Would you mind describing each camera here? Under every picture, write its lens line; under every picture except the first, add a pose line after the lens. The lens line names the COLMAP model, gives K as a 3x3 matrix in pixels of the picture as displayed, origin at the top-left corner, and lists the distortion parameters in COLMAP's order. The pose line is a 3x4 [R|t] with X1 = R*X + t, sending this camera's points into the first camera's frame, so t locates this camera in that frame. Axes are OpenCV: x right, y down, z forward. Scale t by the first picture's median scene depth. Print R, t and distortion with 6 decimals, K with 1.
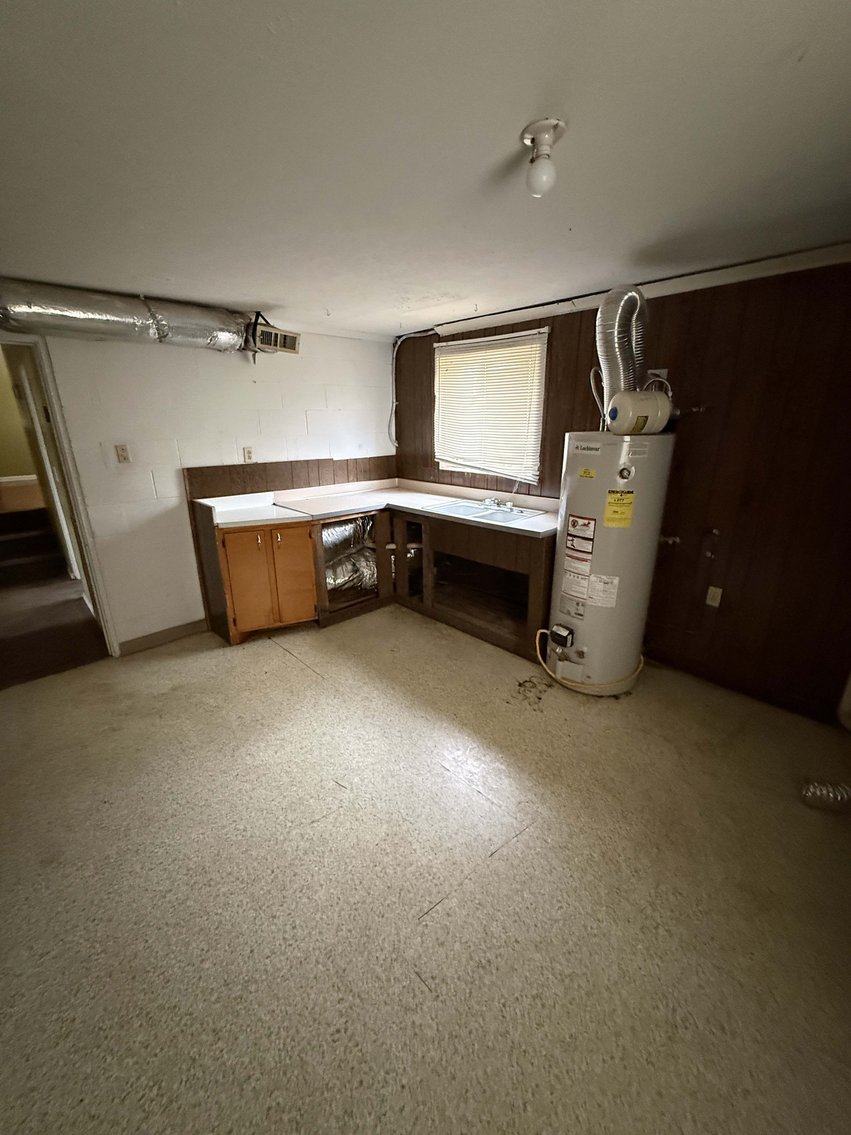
lens RADIAL K [[456.5, 0, 424.5], [0, 456.5, 565.4], [0, 0, 1]] dist [-0.002070, 0.000637]
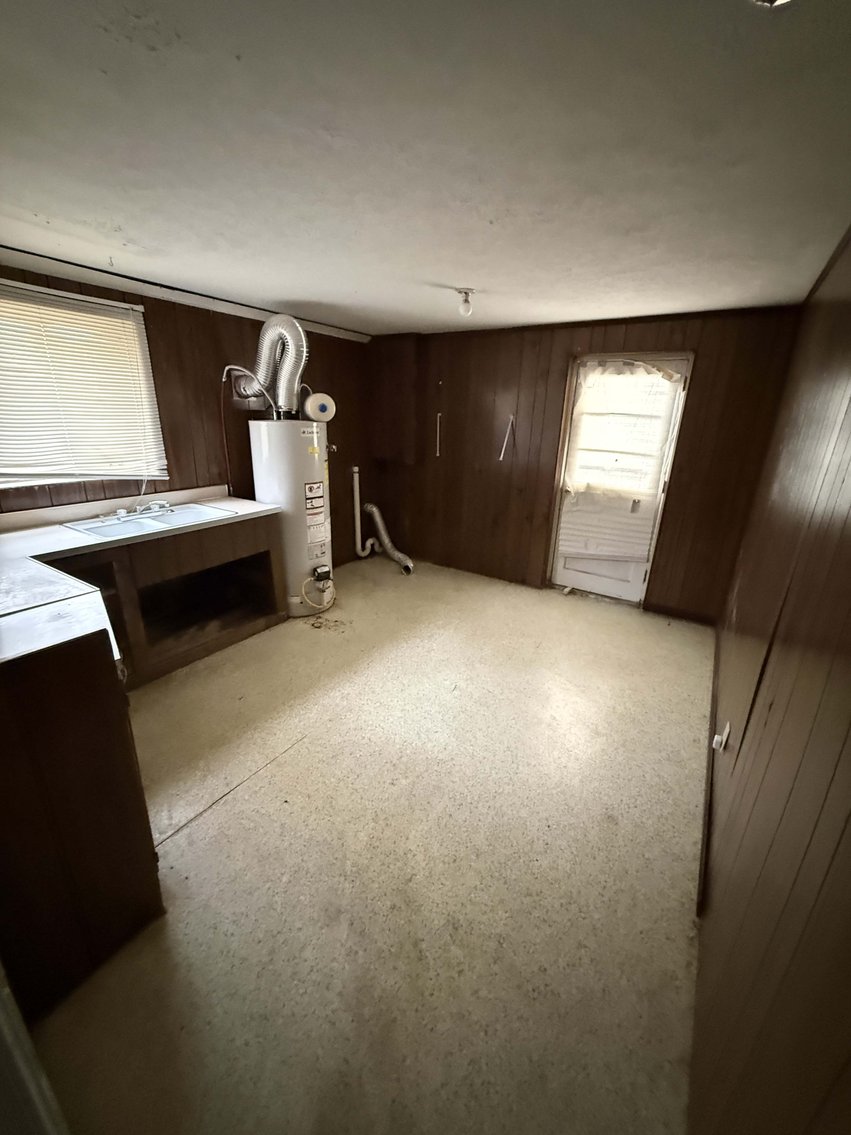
lens RADIAL K [[456.5, 0, 430.0], [0, 456.5, 567.7], [0, 0, 1]] dist [-0.002070, 0.000637]
pose [[-0.255748, -0.310183, 0.915631, -0.956513], [0.274180, 0.884966, 0.376377, -0.265719], [-0.927048, 0.347305, -0.141282, 0.844160]]
